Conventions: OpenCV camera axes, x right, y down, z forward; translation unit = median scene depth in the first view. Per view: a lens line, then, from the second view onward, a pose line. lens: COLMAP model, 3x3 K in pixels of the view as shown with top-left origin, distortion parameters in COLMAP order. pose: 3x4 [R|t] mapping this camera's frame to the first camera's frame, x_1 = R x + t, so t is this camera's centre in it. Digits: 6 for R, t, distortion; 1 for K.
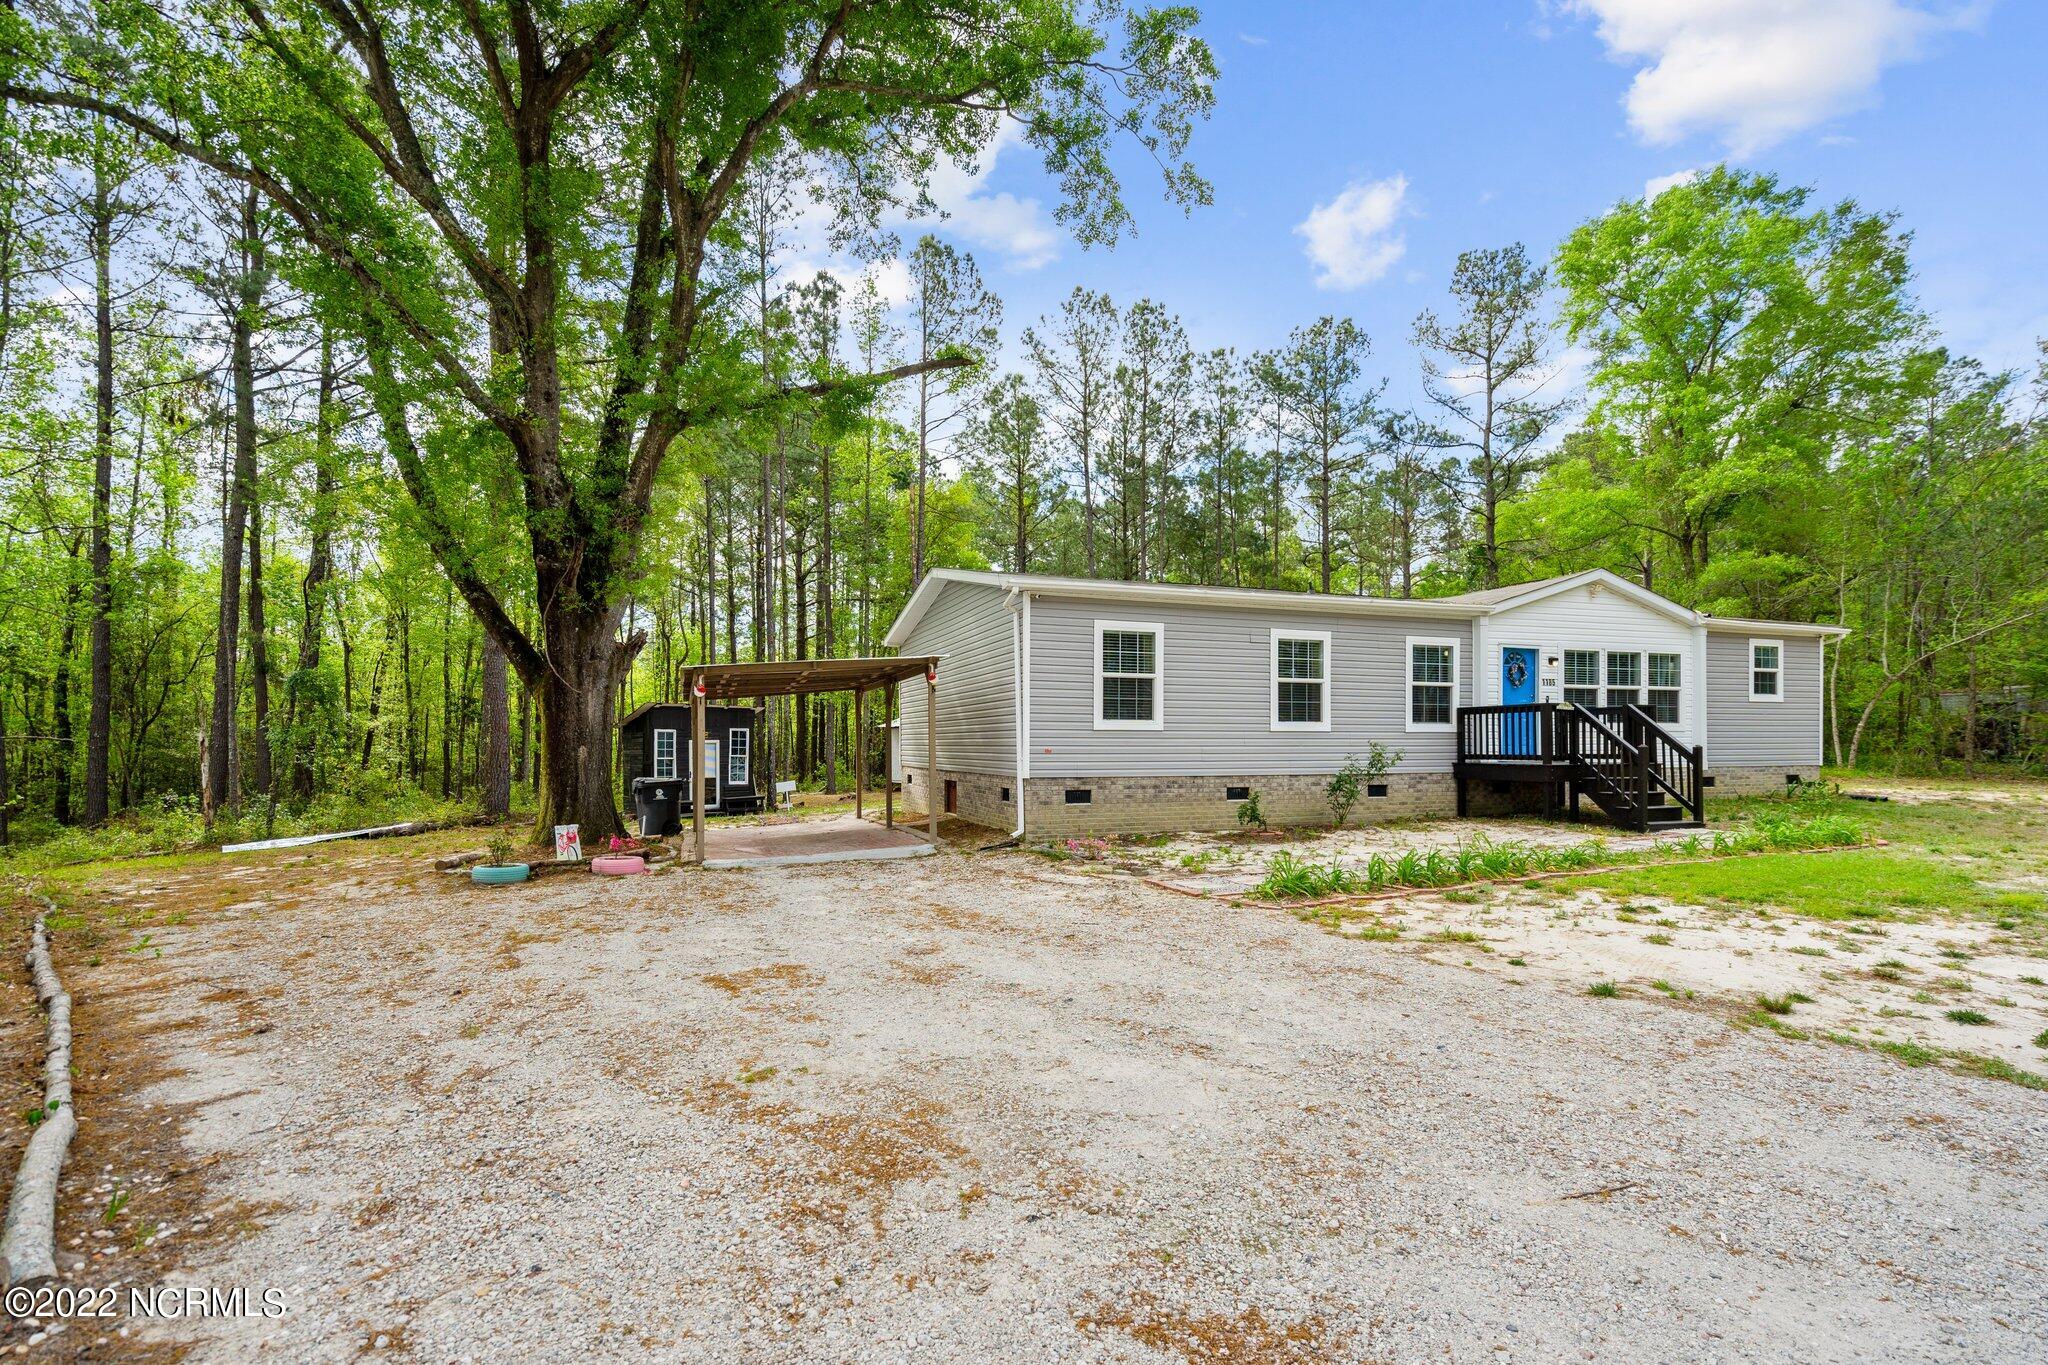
lens RADIAL K [[930.1, 0, 1022.2], [0, 930.1, 702.2], [0, 0, 1]] dist [-0.001884, 0.000192]
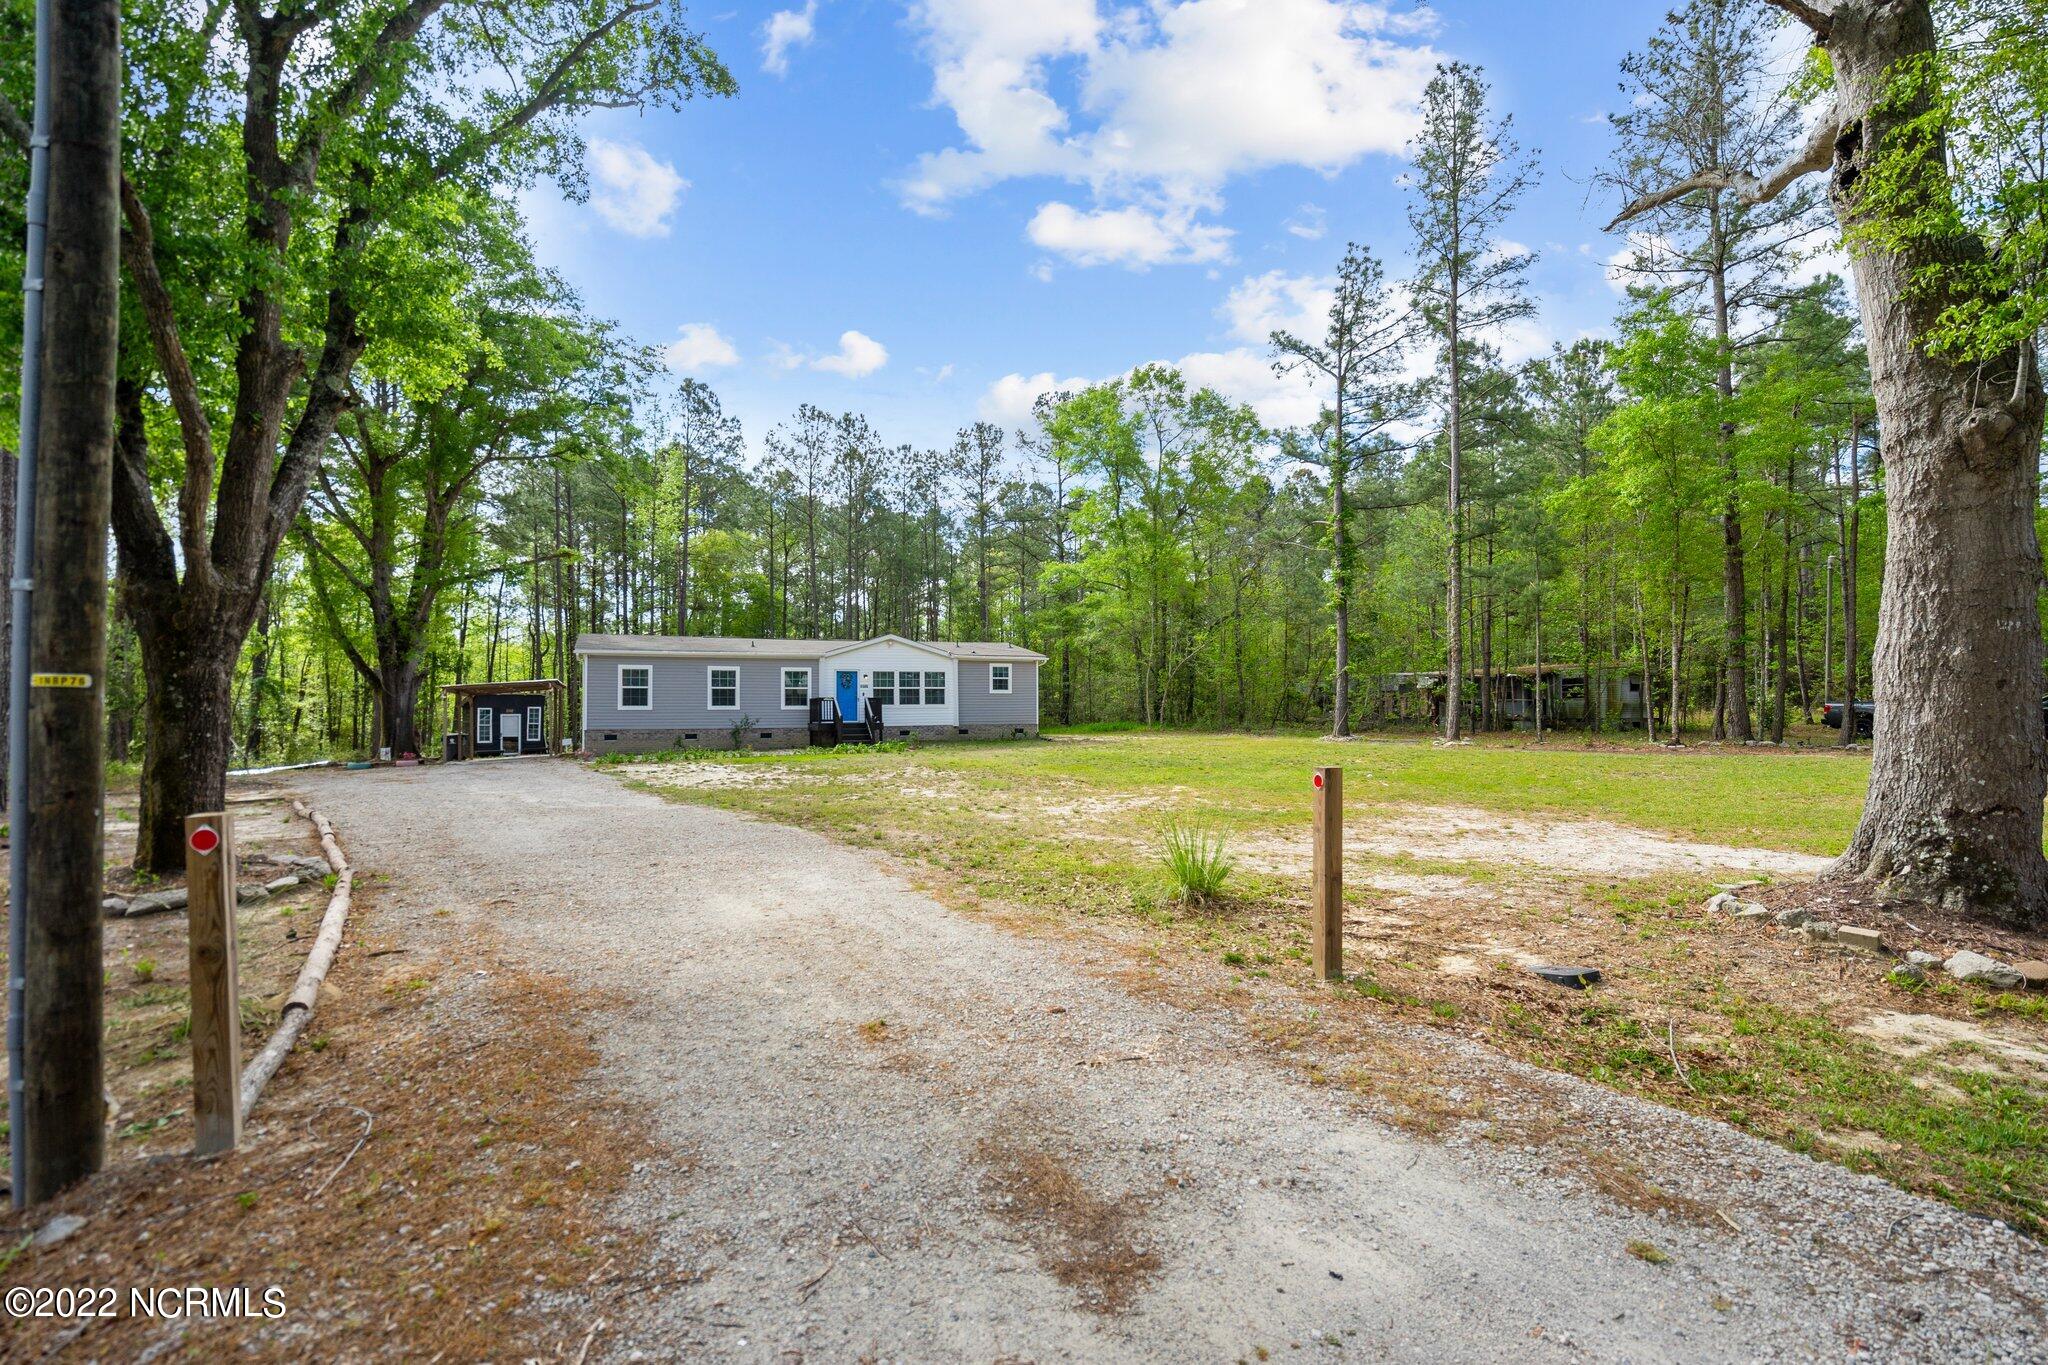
lens RADIAL K [[930.1, 0, 1025.8], [0, 930.1, 670.5], [0, 0, 1]] dist [-0.001884, 0.000192]
pose [[0.998238, -0.003829, 0.059215, 0.857173], [0.003848, 0.999993, -0.000209, -0.059889], [-0.059214, 0.000436, 0.998245, -1.281380]]
